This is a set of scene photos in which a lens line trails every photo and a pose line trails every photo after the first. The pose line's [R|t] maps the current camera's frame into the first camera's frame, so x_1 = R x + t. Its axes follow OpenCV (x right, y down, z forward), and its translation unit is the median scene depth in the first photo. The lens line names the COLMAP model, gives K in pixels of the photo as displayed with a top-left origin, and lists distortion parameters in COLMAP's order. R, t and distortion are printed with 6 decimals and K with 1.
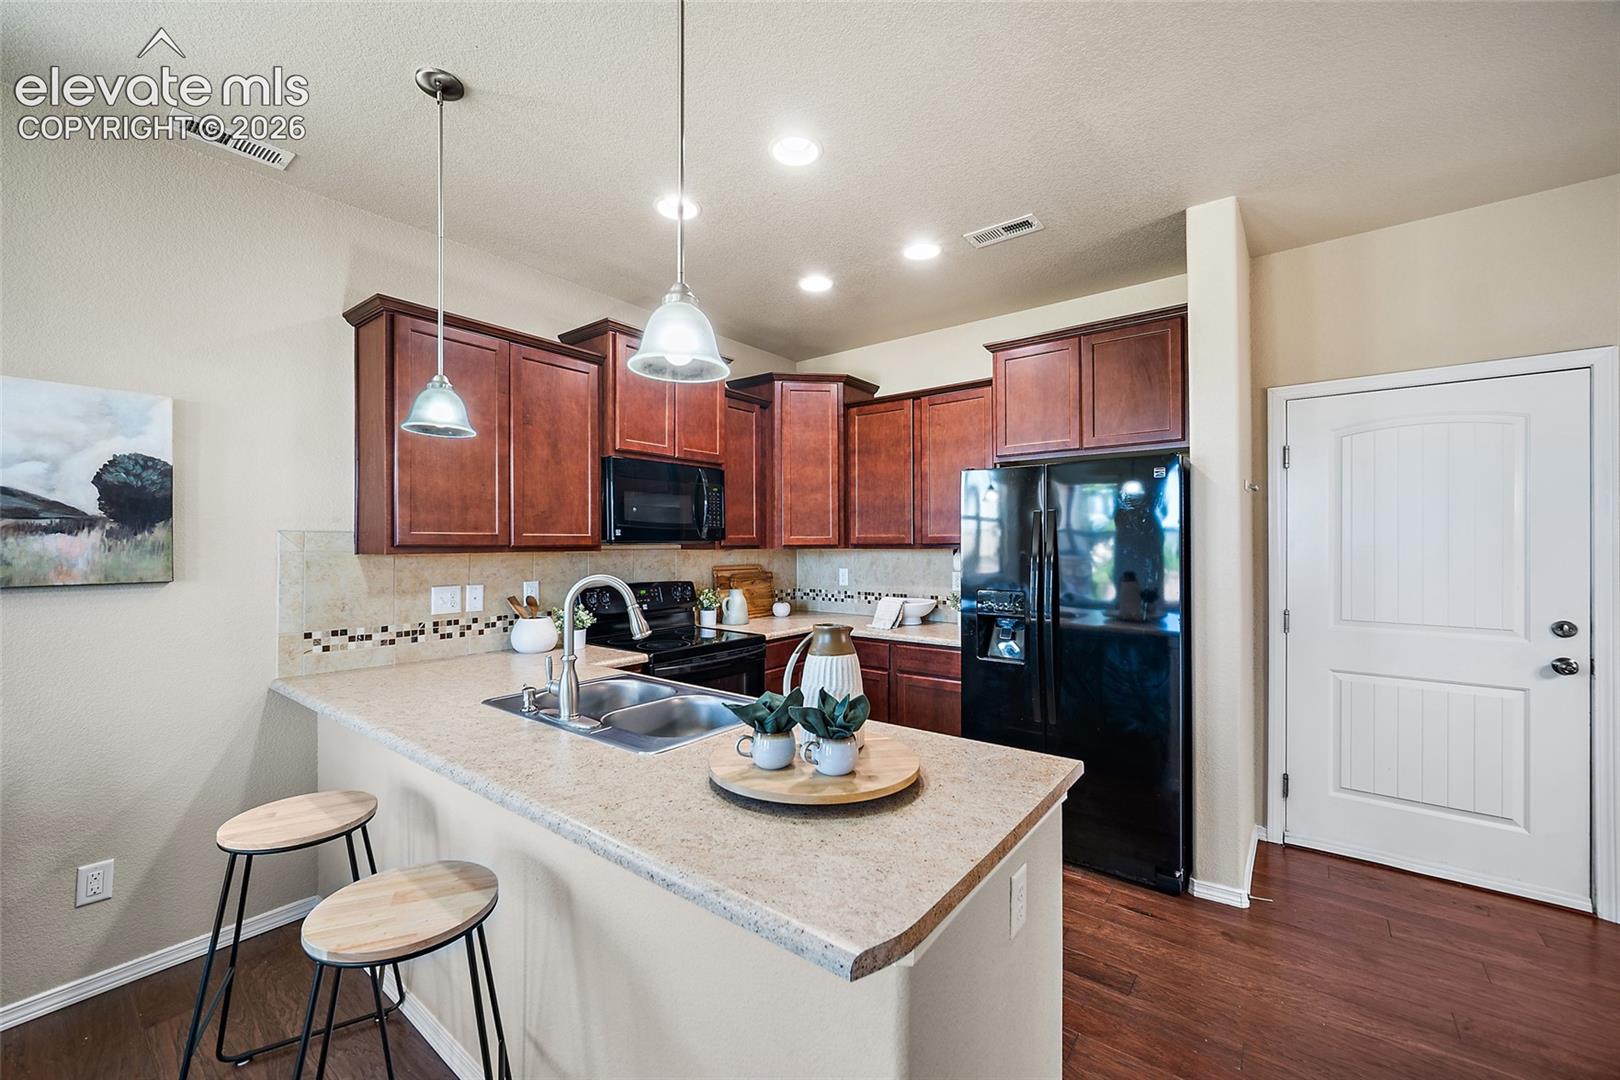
lens RADIAL K [[640.8, 0, 810.0], [0, 640.8, 540.0], [0, 0, 1]] dist [-0.008124, 0.000023]
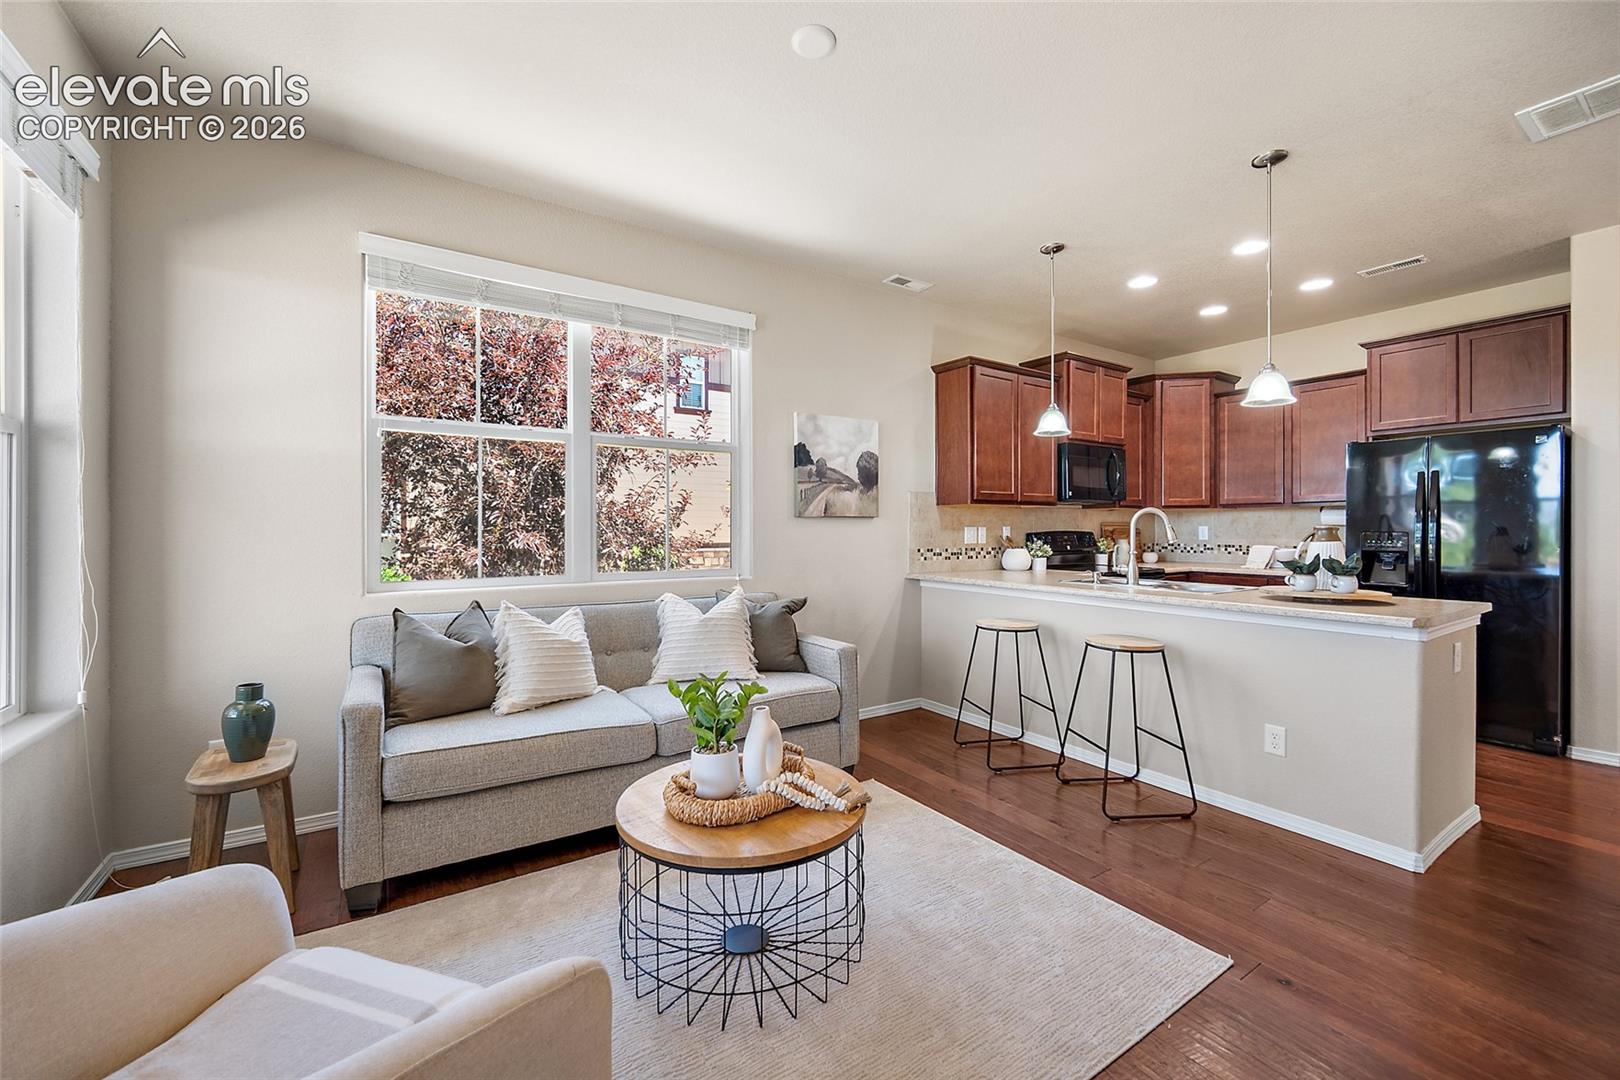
lens RADIAL K [[665.0, 0, 811.3], [0, 665.0, 529.3], [0, 0, 1]] dist [0.001069, 0.000468]
pose [[0.949212, 0.003911, -0.314612, -0.383499], [-0.000851, 0.999951, 0.009863, 0.056878], [0.314635, -0.009094, 0.949169, -0.668177]]
